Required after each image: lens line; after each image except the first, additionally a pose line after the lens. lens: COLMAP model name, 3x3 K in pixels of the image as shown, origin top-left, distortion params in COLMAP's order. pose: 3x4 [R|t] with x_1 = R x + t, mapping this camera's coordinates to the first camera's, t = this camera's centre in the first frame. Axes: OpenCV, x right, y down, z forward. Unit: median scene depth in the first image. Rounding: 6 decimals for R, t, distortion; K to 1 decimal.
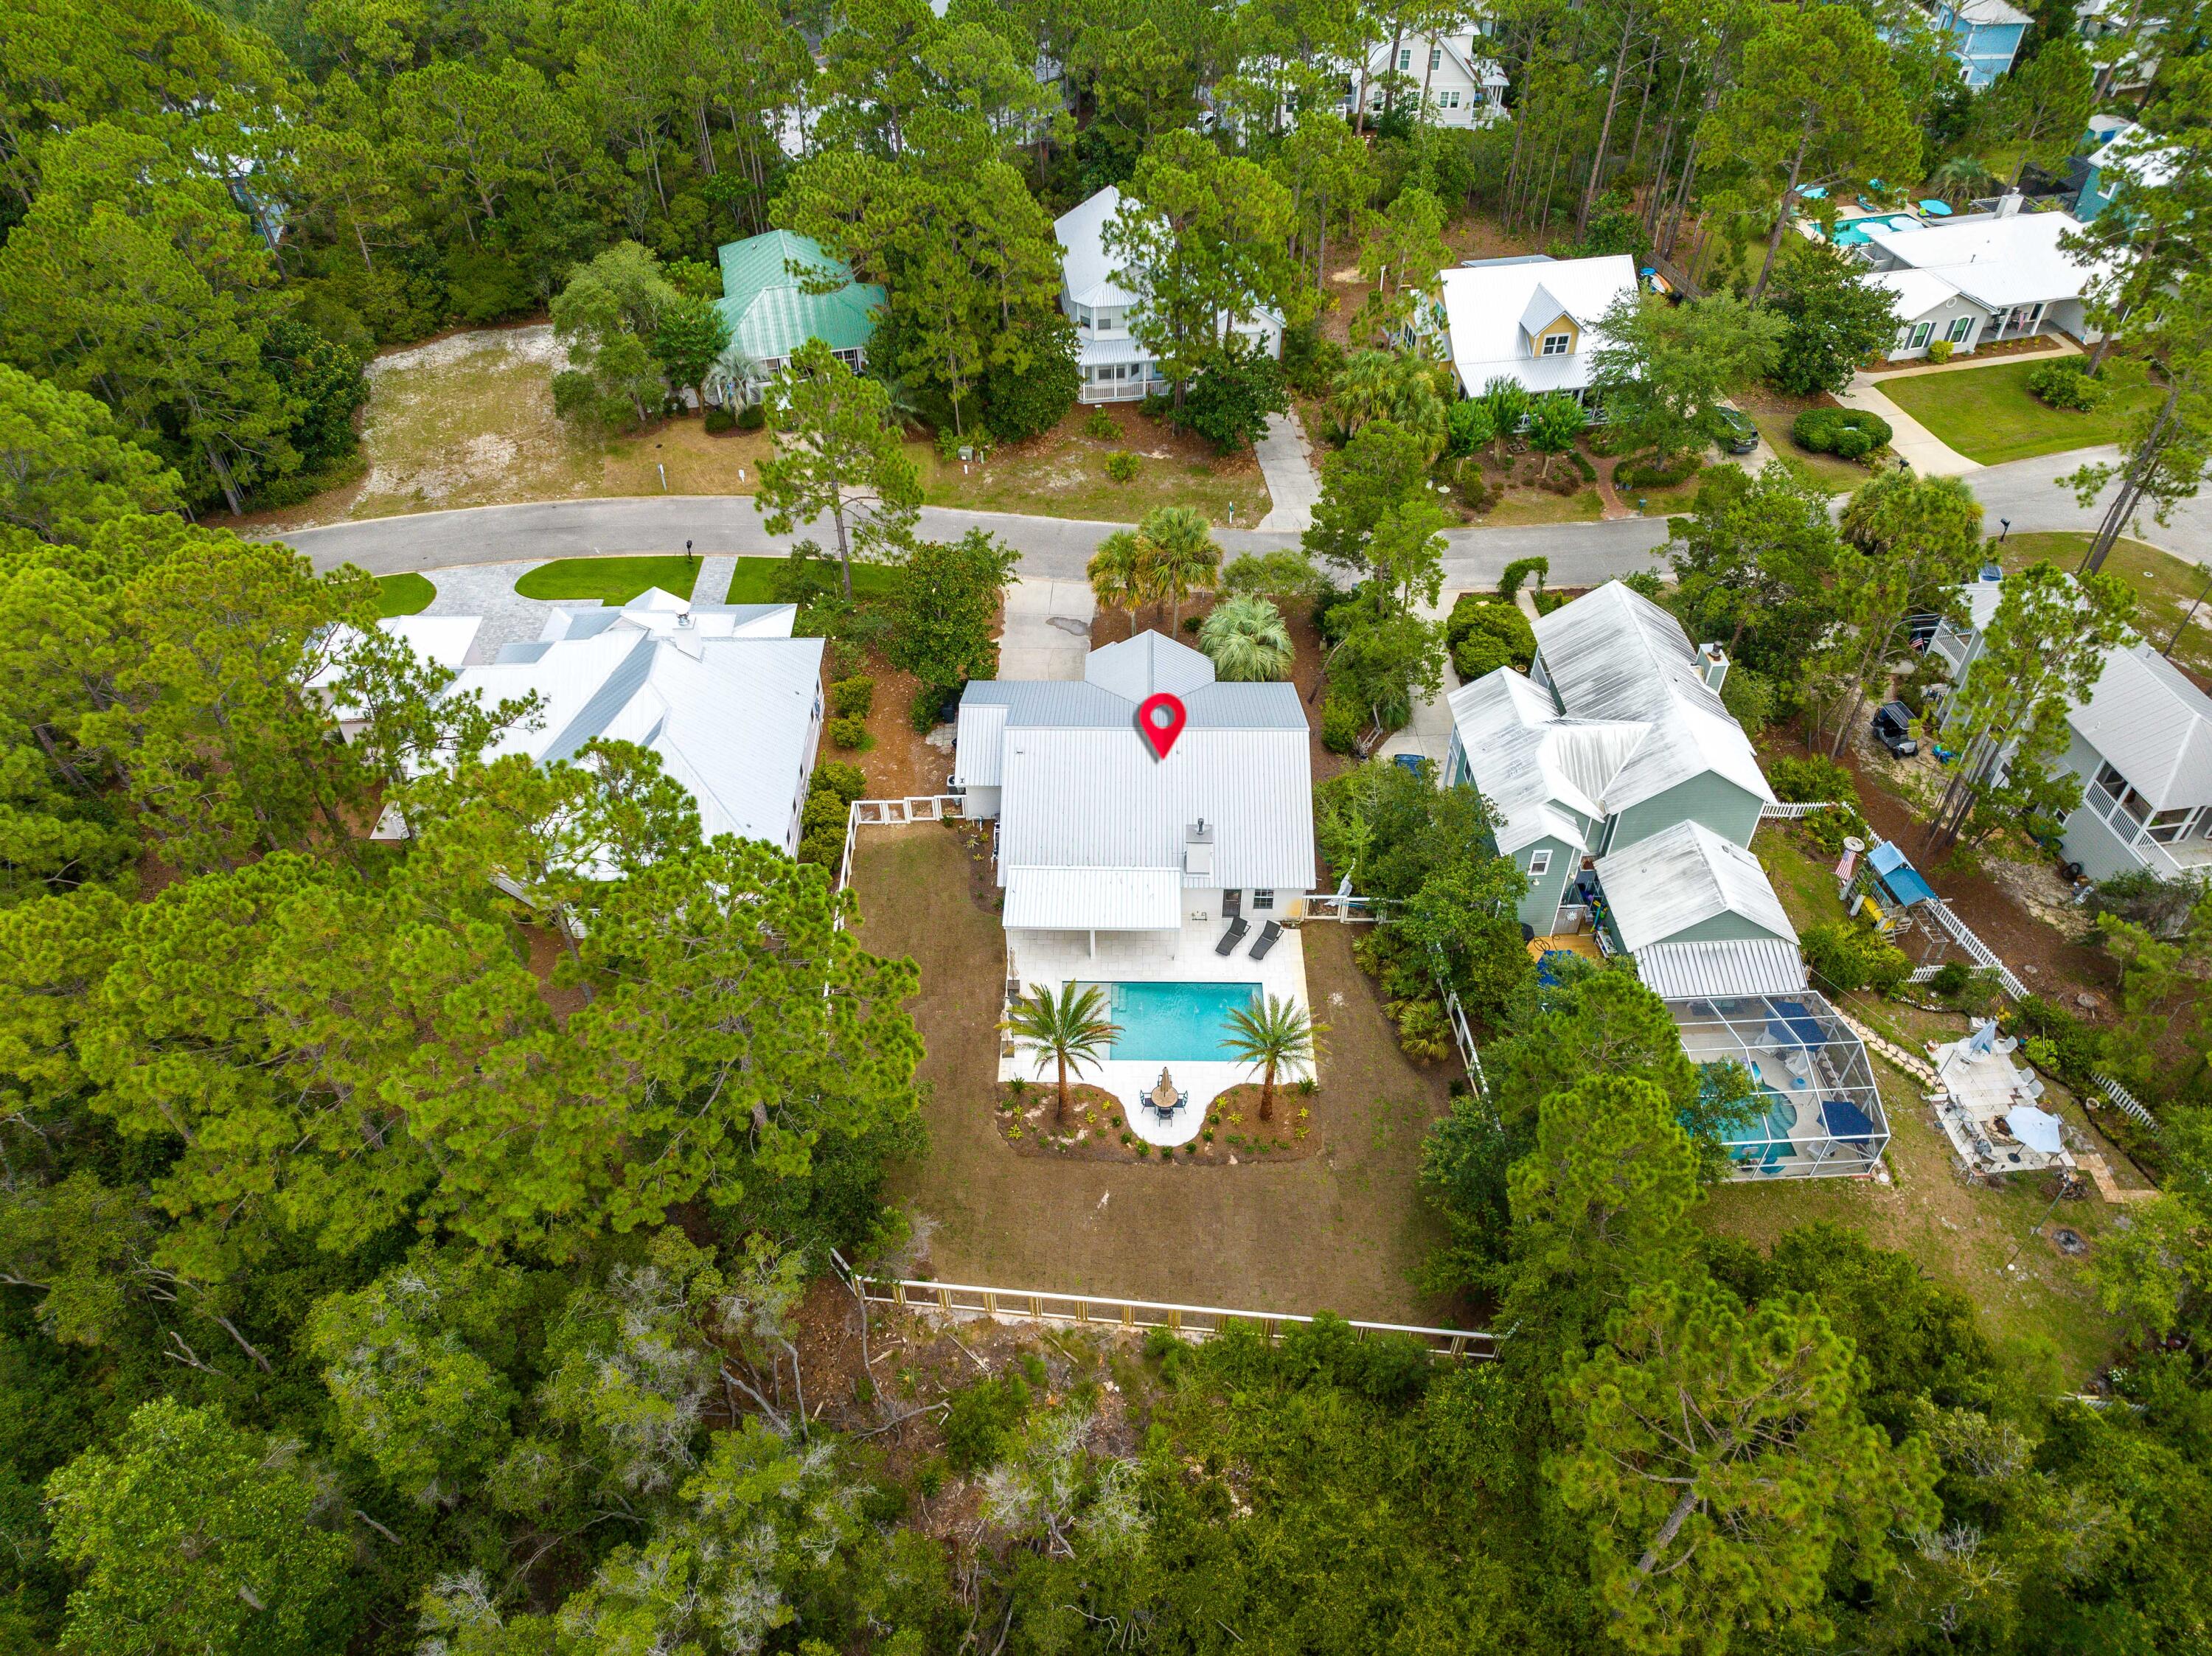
lens RADIAL K [[1566.9, 0, 1099.5], [0, 1566.9, 821.1], [0, 0, 1]] dist [-0.008010, 0.016149]
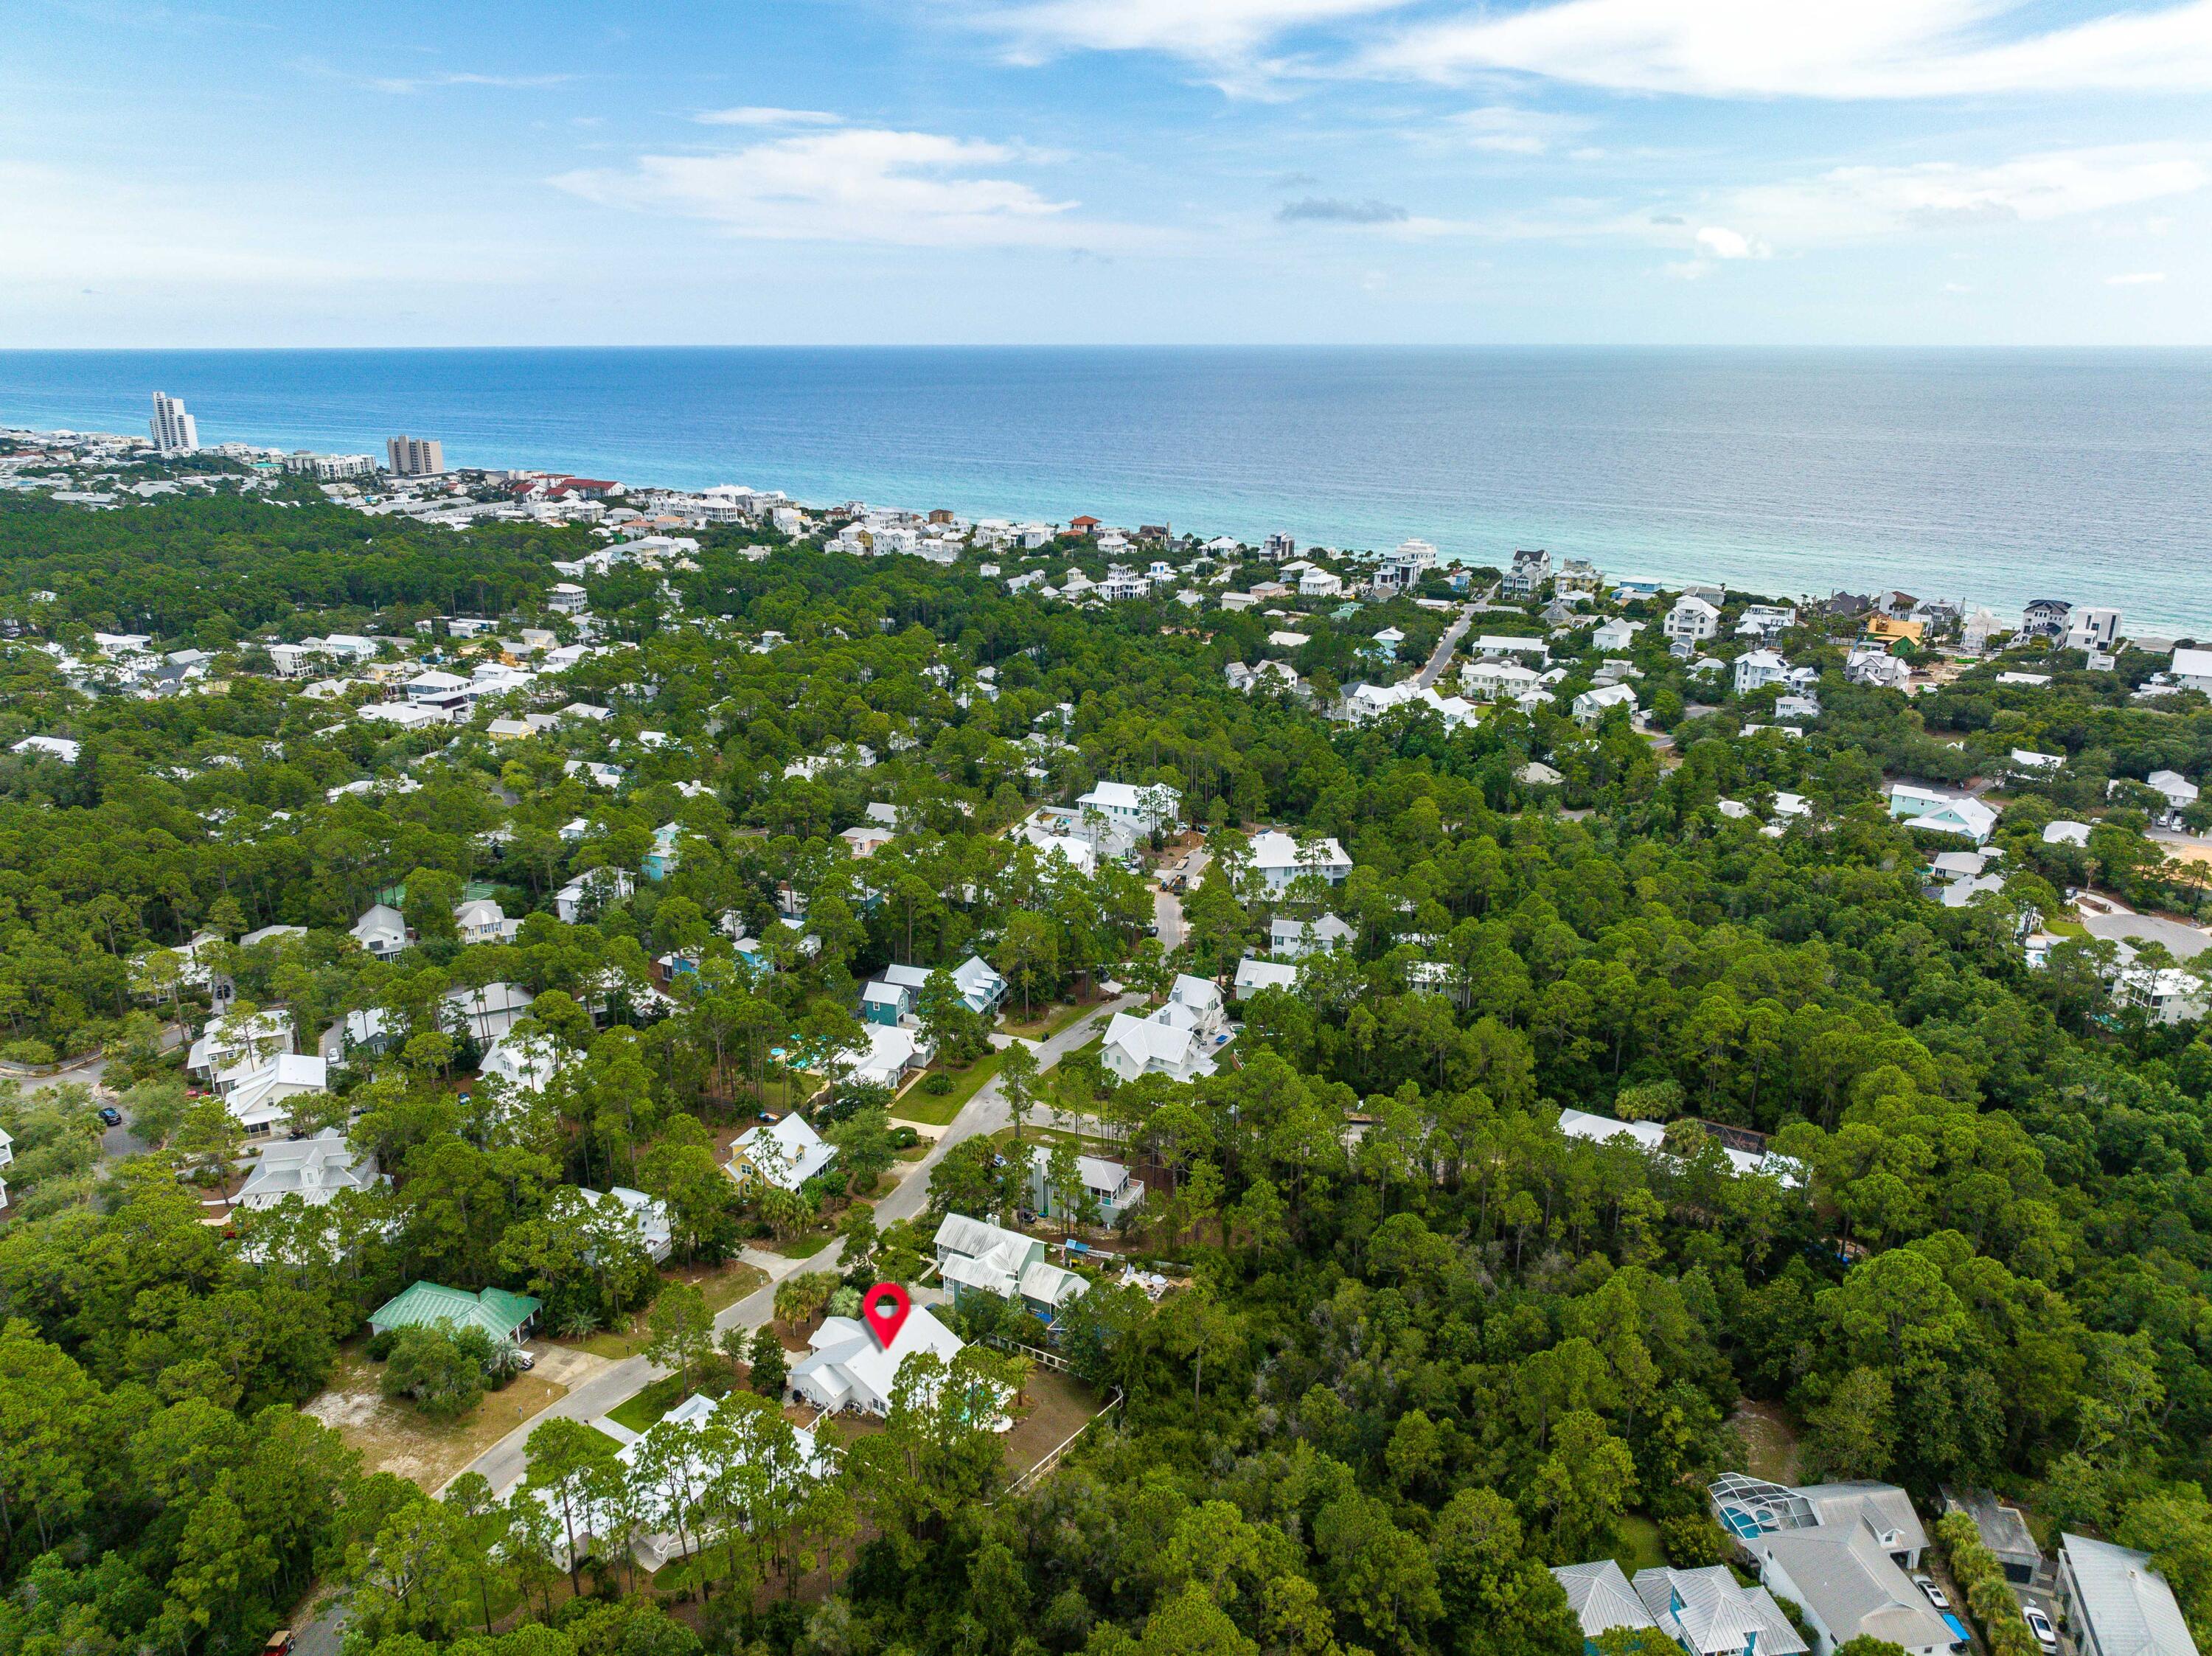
lens RADIAL K [[1566.9, 0, 1151.4], [0, 1566.9, 818.5], [0, 0, 1]] dist [-0.008010, 0.016149]
pose [[0.521938, -0.244944, 0.817057, -1.441428], [0.569324, 0.813329, -0.119859, -0.165091], [-0.635178, 0.527729, 0.563960, -1.076694]]
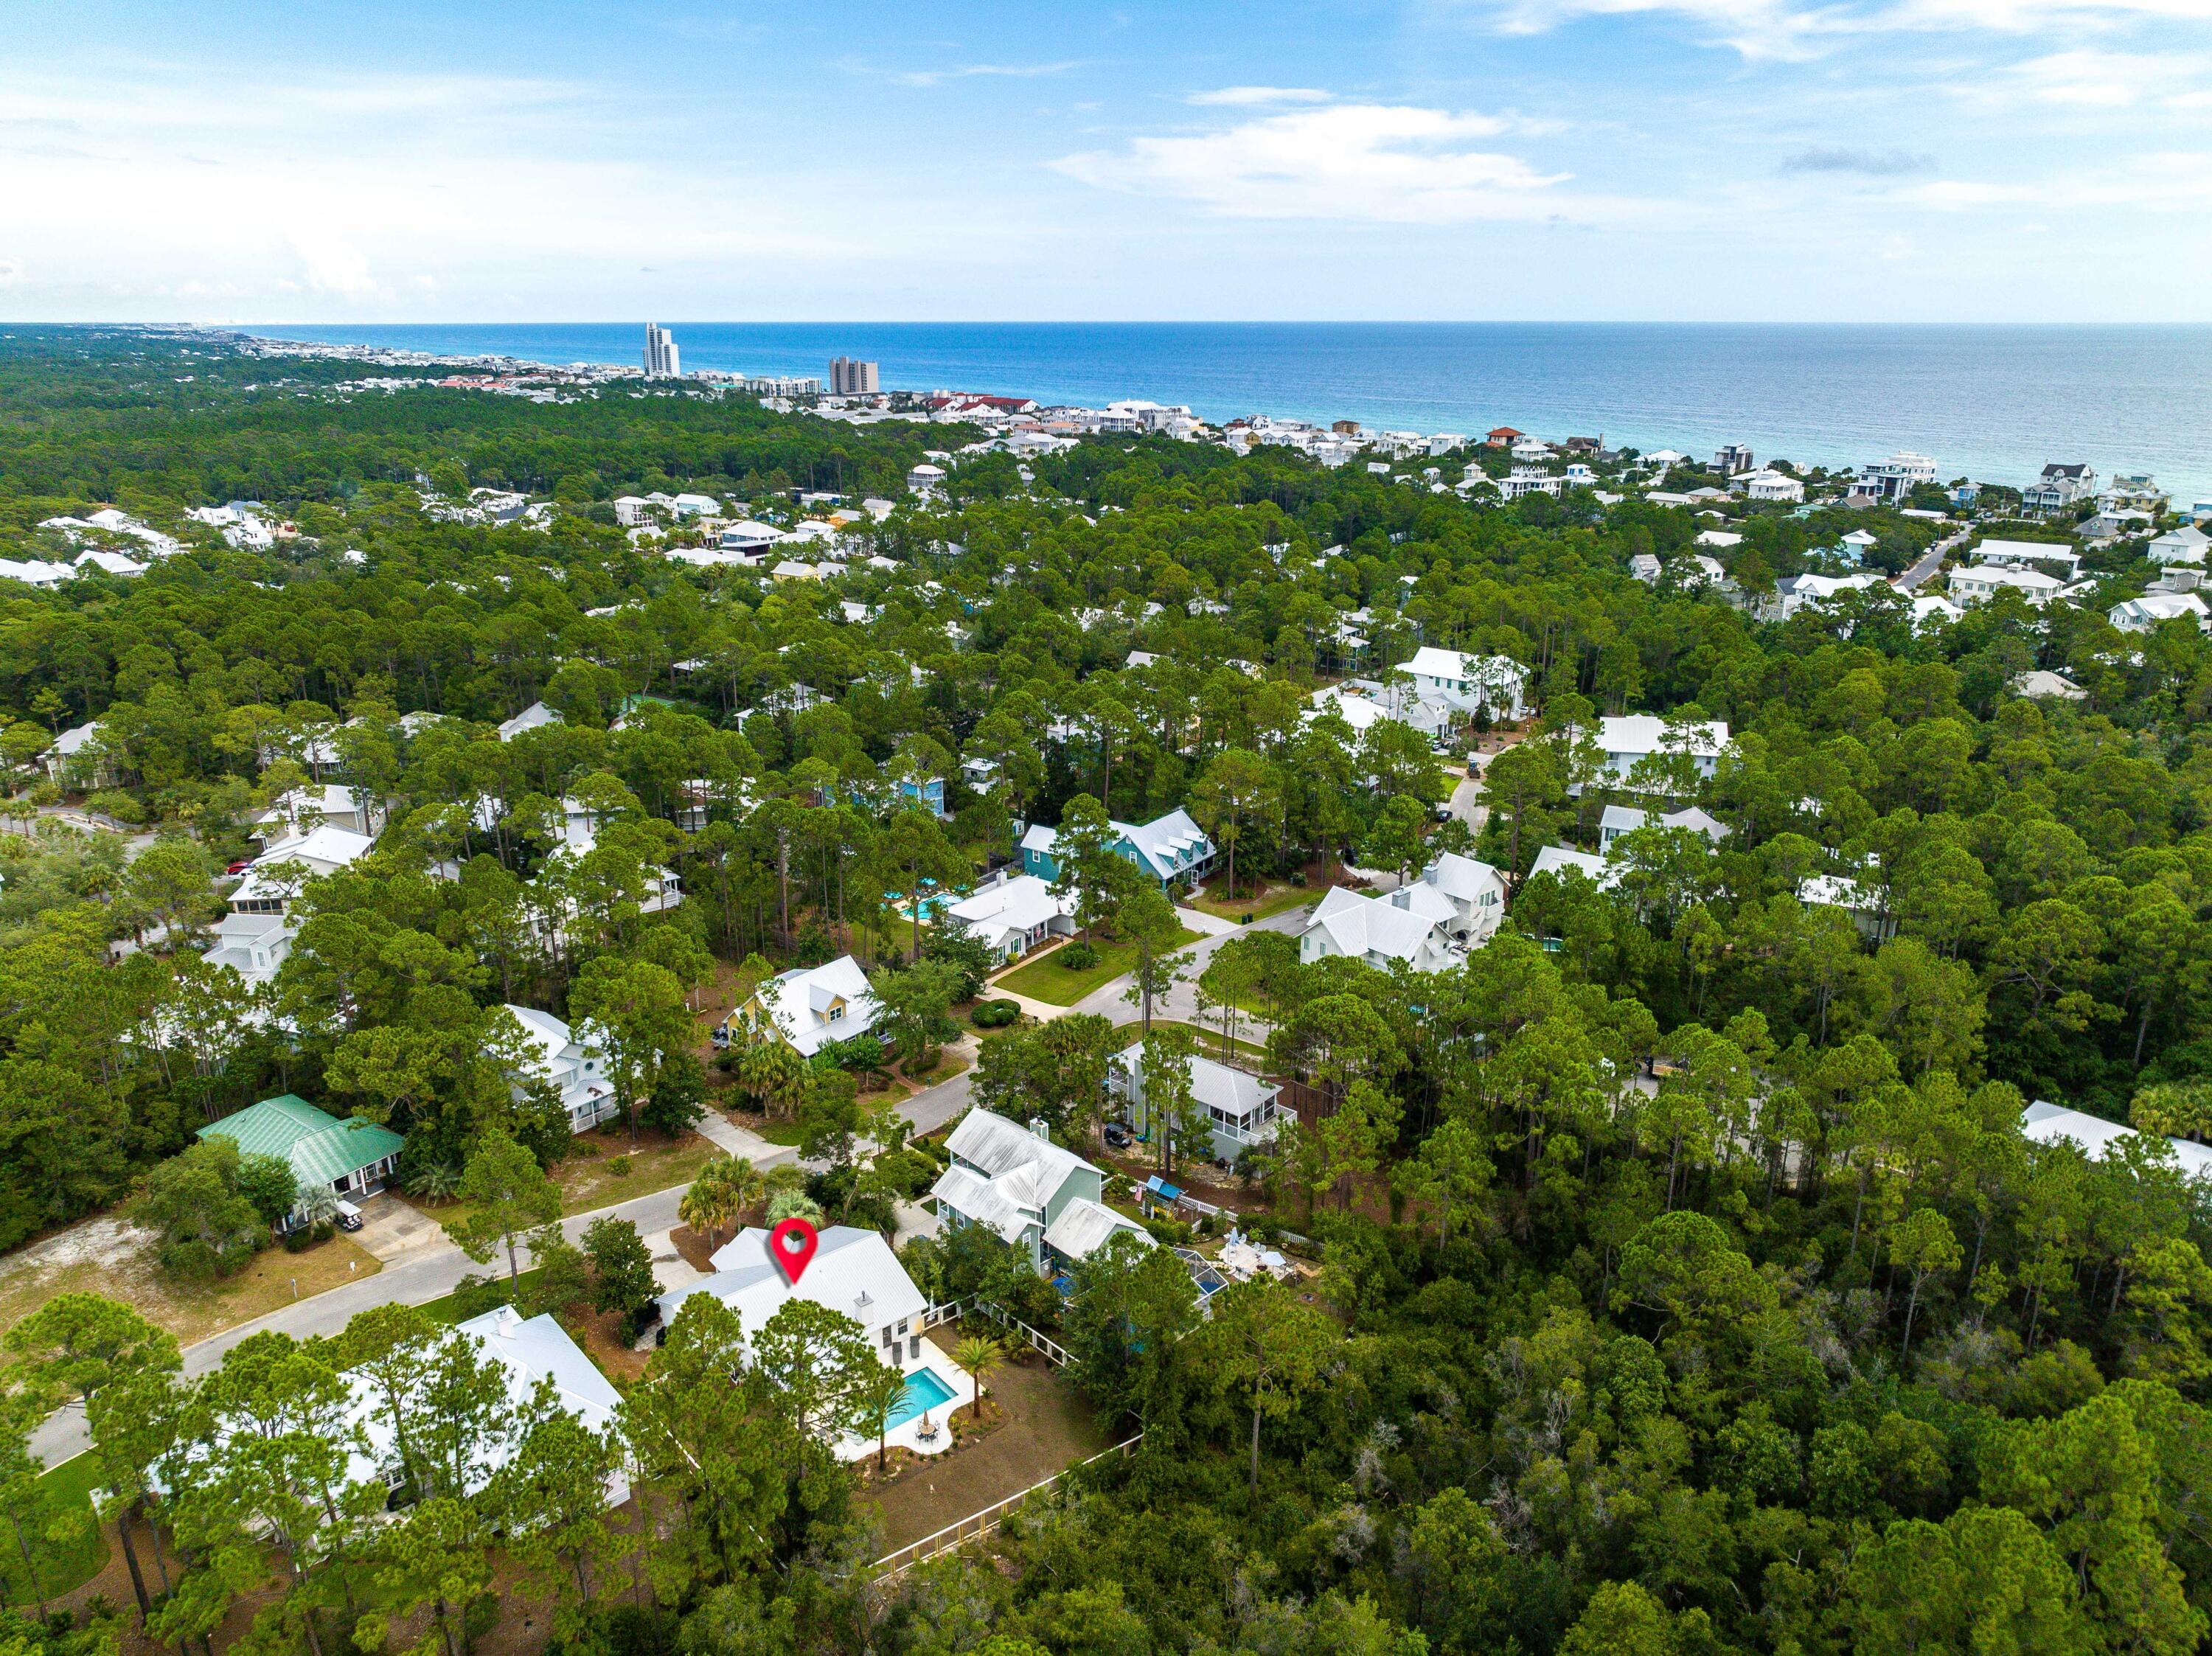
lens RADIAL K [[1566.9, 0, 1125.5], [0, 1566.9, 811.3], [0, 0, 1]] dist [-0.008010, 0.016149]
pose [[0.753785, -0.194267, 0.627749, -0.575446], [0.441640, 0.857148, -0.265052, 0.107087], [-0.486582, 0.477031, 0.731901, -0.566999]]
